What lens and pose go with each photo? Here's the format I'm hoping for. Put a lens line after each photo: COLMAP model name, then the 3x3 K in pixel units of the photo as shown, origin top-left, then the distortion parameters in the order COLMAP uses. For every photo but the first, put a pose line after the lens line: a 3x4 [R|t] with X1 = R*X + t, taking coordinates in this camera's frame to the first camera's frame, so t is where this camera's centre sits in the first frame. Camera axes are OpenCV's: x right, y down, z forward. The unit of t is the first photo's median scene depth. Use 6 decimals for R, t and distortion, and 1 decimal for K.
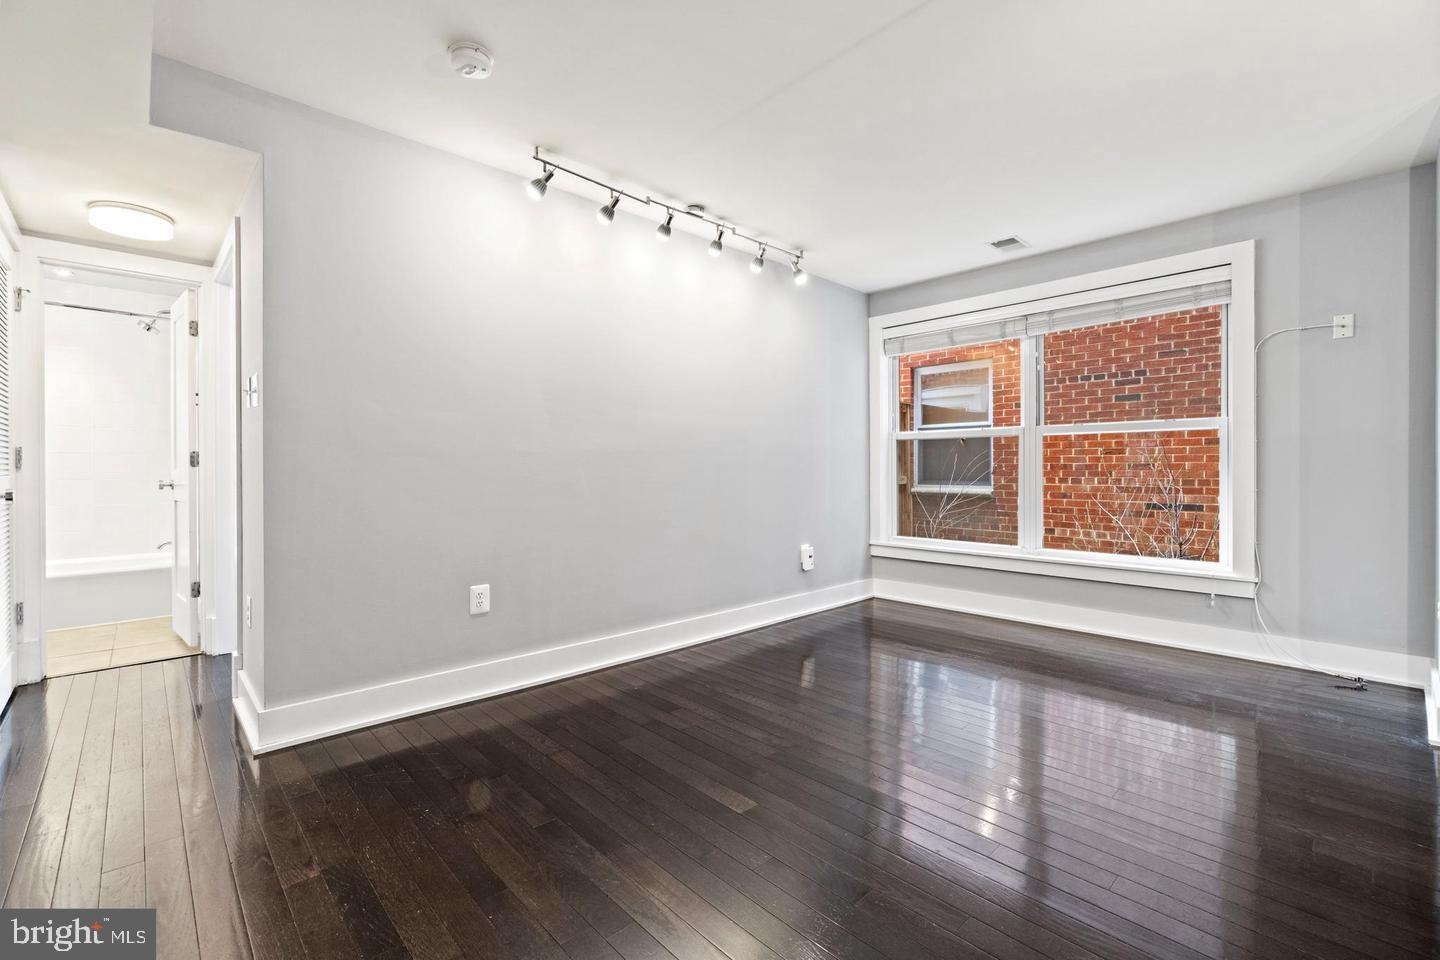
lens RADIAL K [[630.3, 0, 718.3], [0, 630.3, 472.8], [0, 0, 1]] dist [-0.001988, -0.000157]
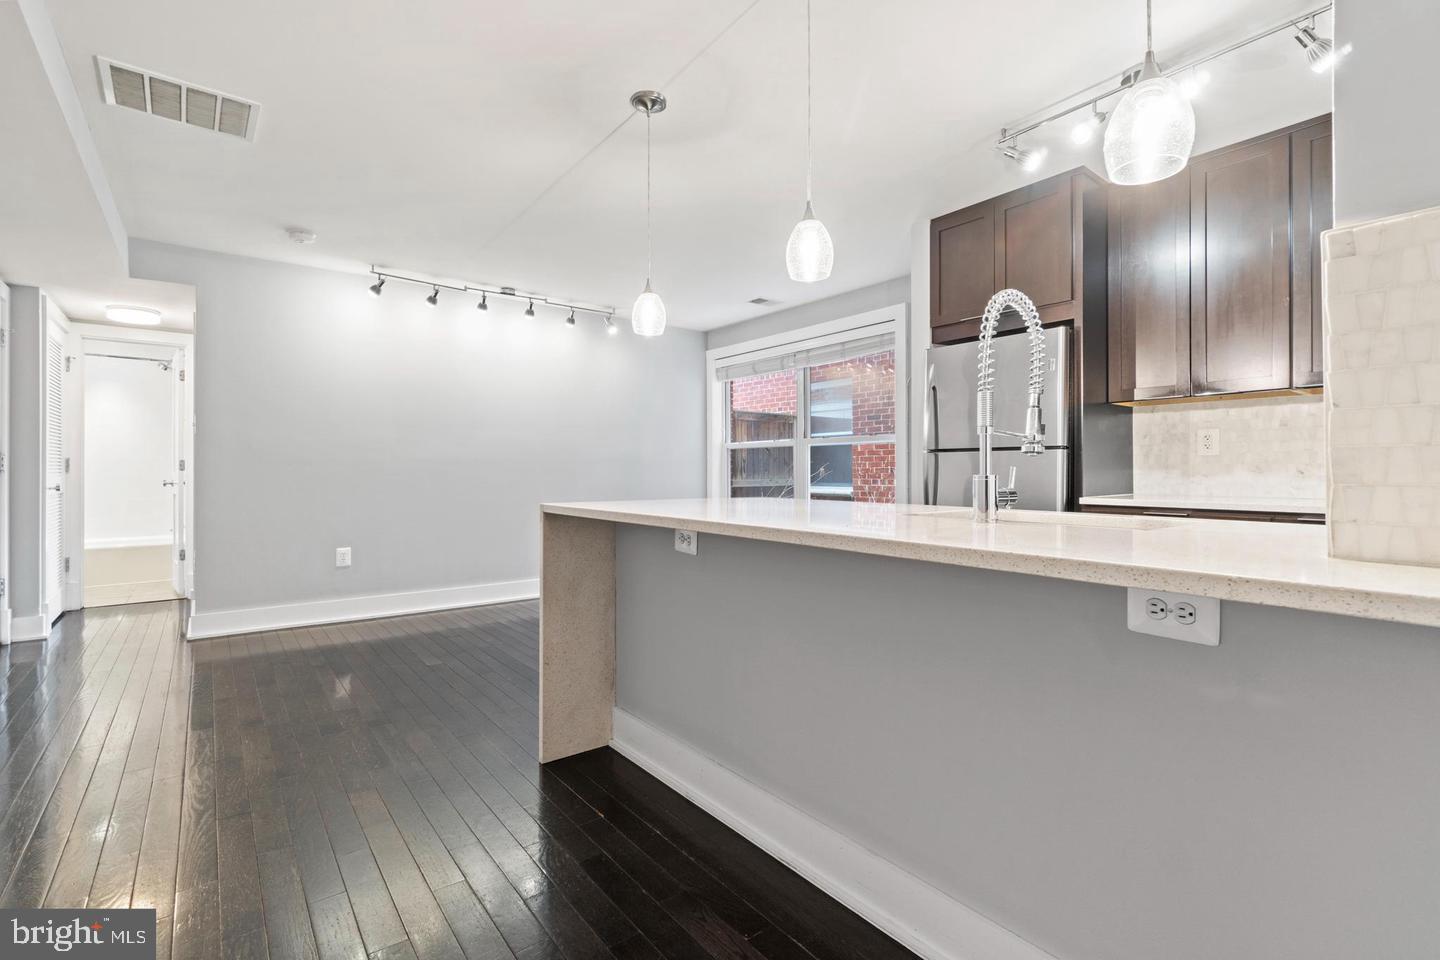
lens RADIAL K [[665.0, 0, 725.7], [0, 665.0, 472.8], [0, 0, 1]] dist [0.001622, 0.000088]
pose [[0.996550, 0.000159, -0.082989, 0.574007], [-0.000724, 0.999977, -0.006778, 0.005144], [0.082986, 0.006815, 0.996527, -0.450917]]
